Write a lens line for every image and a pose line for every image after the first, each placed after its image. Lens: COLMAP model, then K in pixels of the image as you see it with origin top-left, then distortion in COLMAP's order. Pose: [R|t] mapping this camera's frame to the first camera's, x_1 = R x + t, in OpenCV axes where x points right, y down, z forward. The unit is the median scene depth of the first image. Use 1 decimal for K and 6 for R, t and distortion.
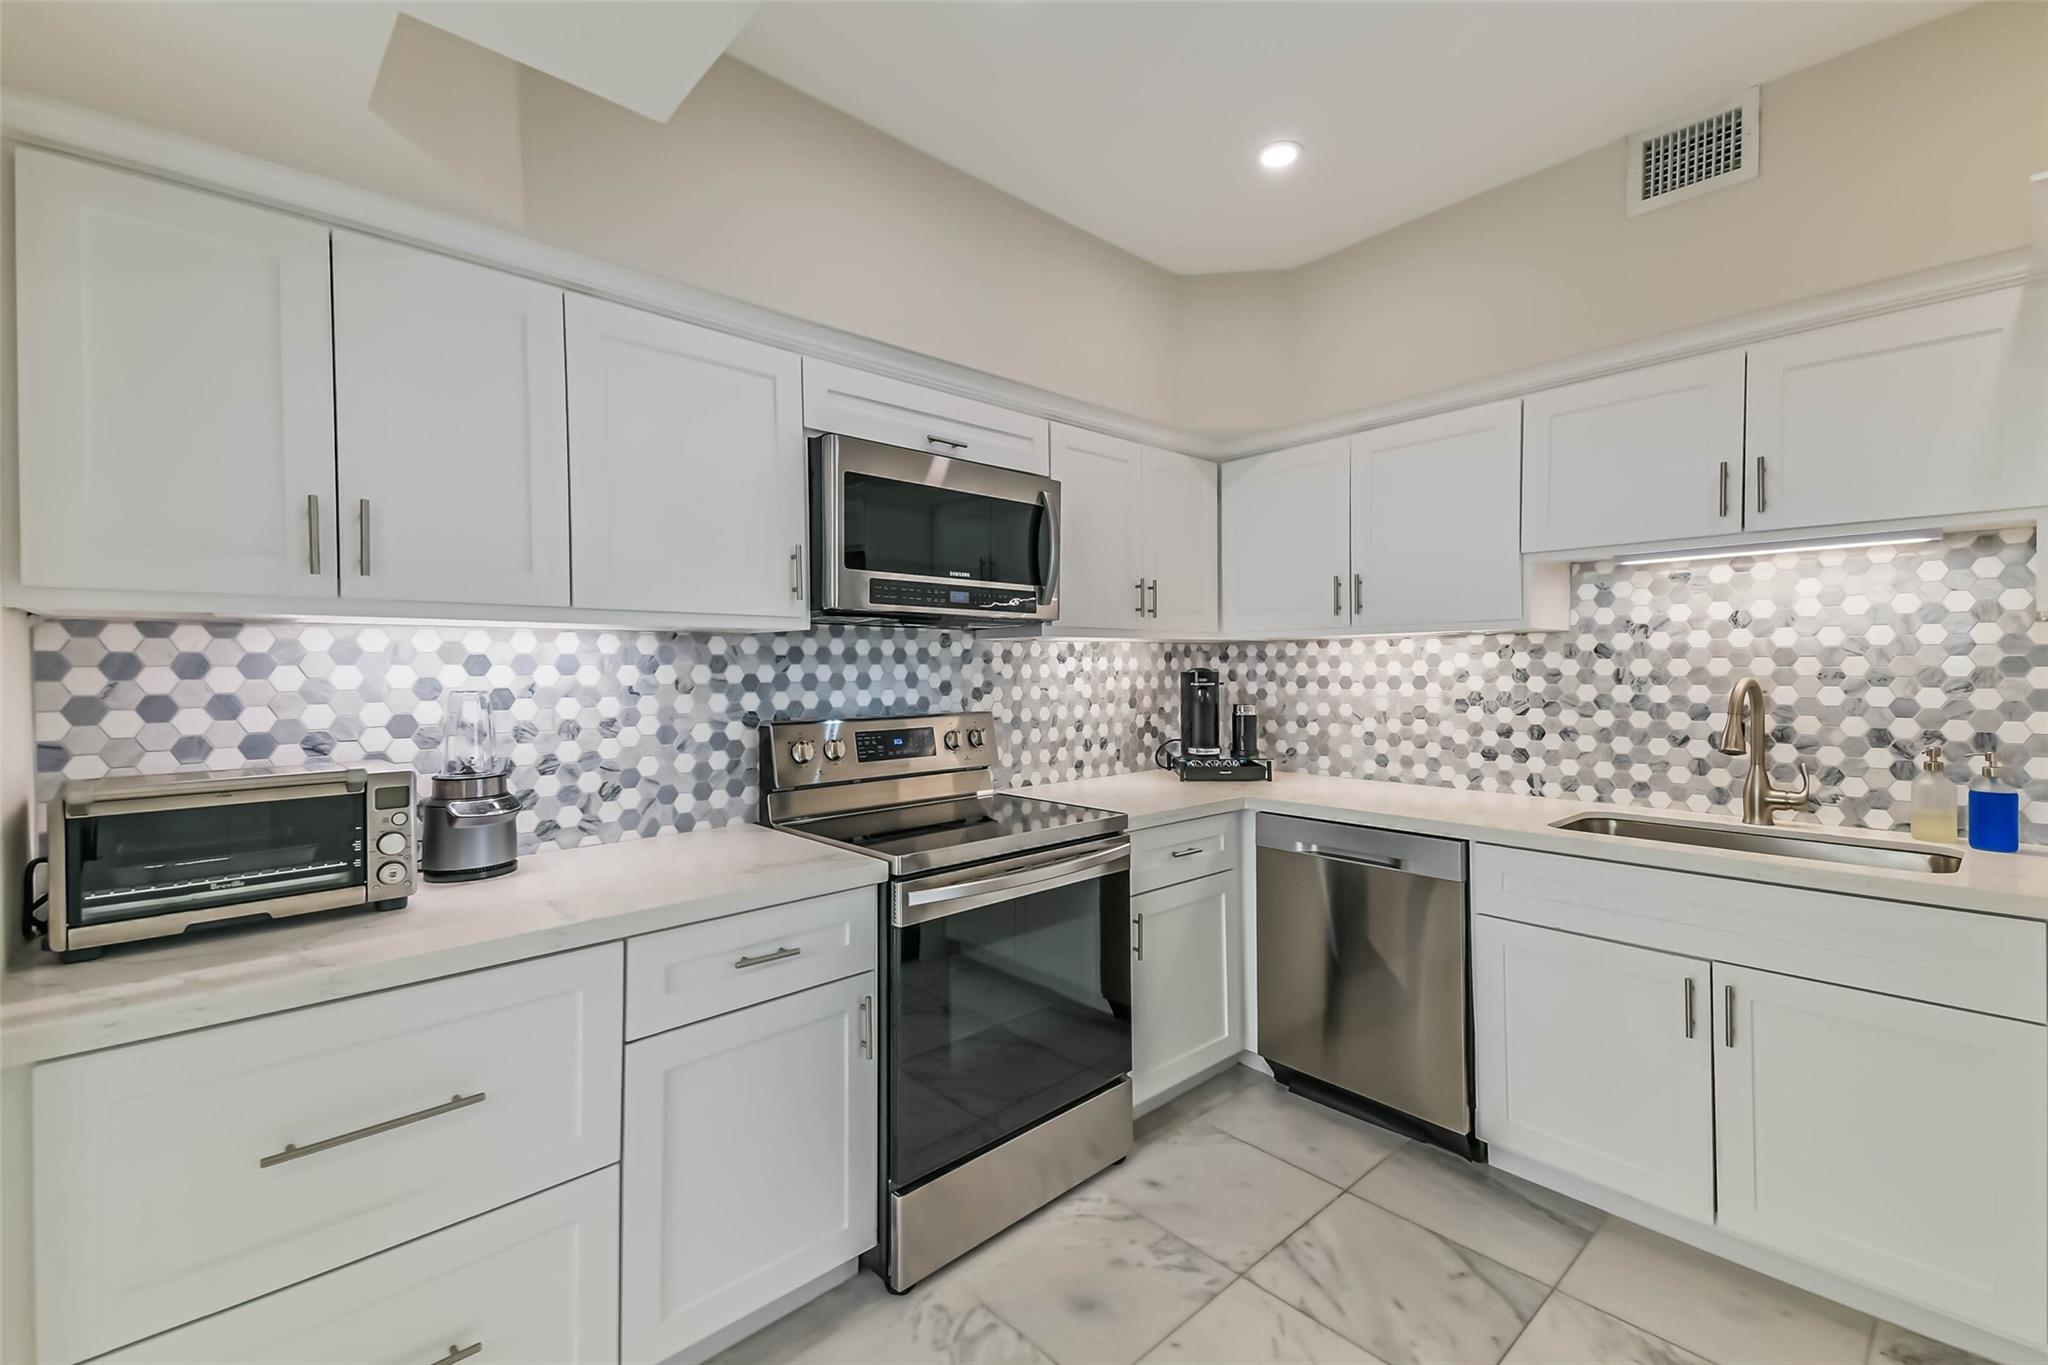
lens RADIAL K [[880.1, 0, 1020.7], [0, 880.1, 673.8], [0, 0, 1]] dist [0.083906, -0.033142]
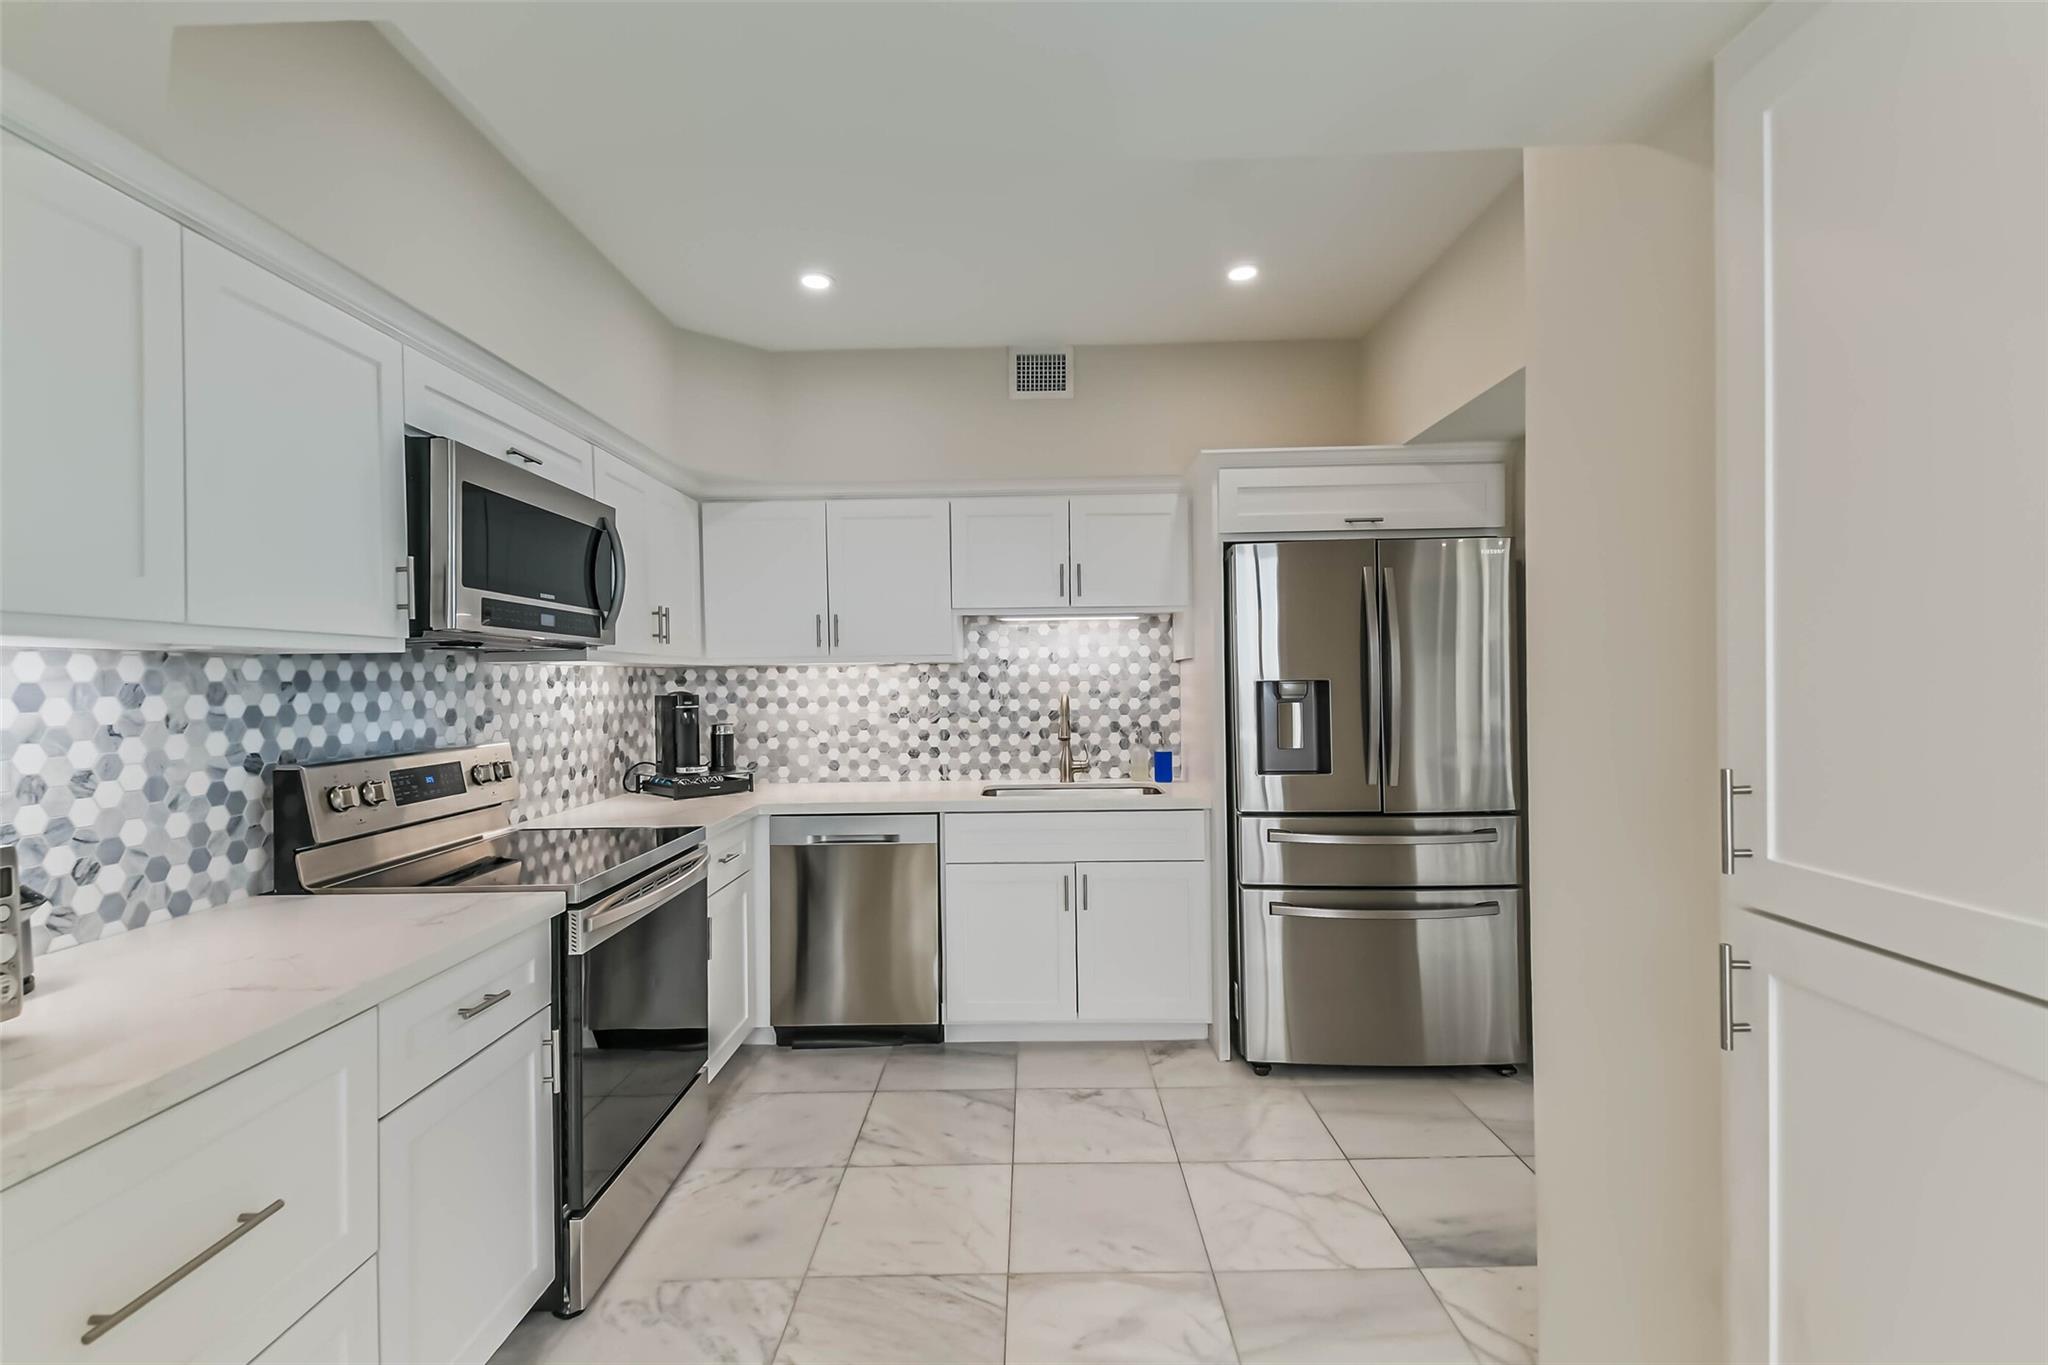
lens RADIAL K [[915.4, 0, 1024.0], [0, 915.4, 682.5], [0, 0, 1]] dist [0.073905, -0.036922]
pose [[0.682739, -0.003968, 0.730652, -0.426757], [0.014347, 0.999865, -0.007975, -0.003759], [-0.730522, 0.015928, 0.682704, -0.069034]]
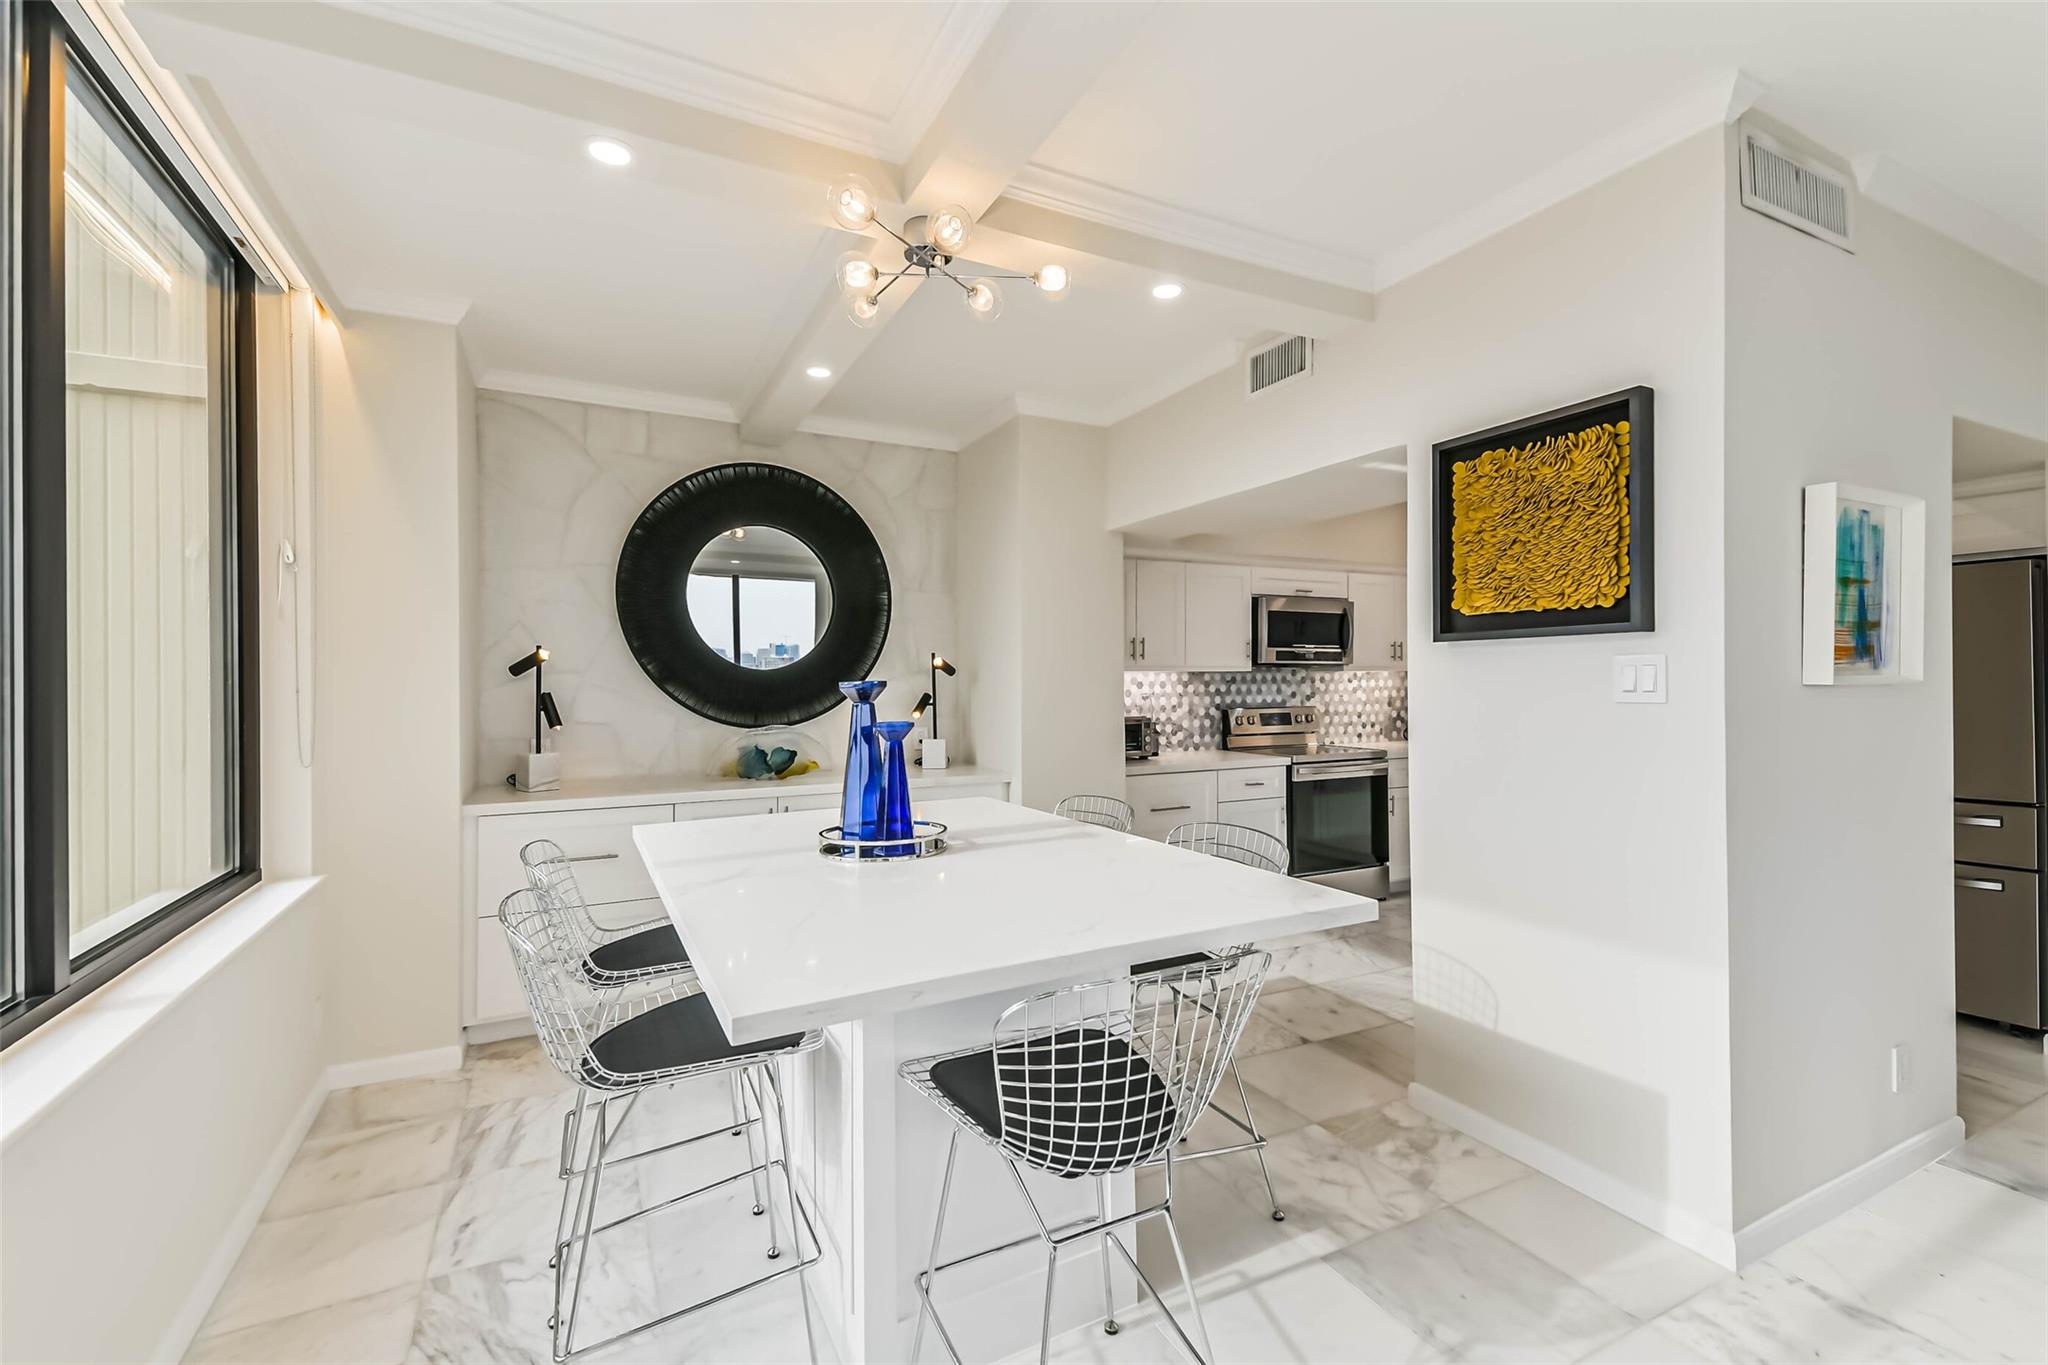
lens RADIAL K [[880.1, 0, 1020.7], [0, 880.1, 673.8], [0, 0, 1]] dist [0.083906, -0.033142]
pose [[0.964947, 0.002029, -0.262438, -0.180057], [-0.004440, 0.999953, -0.008594, -0.015493], [0.262409, 0.009458, 0.964910, -1.409582]]
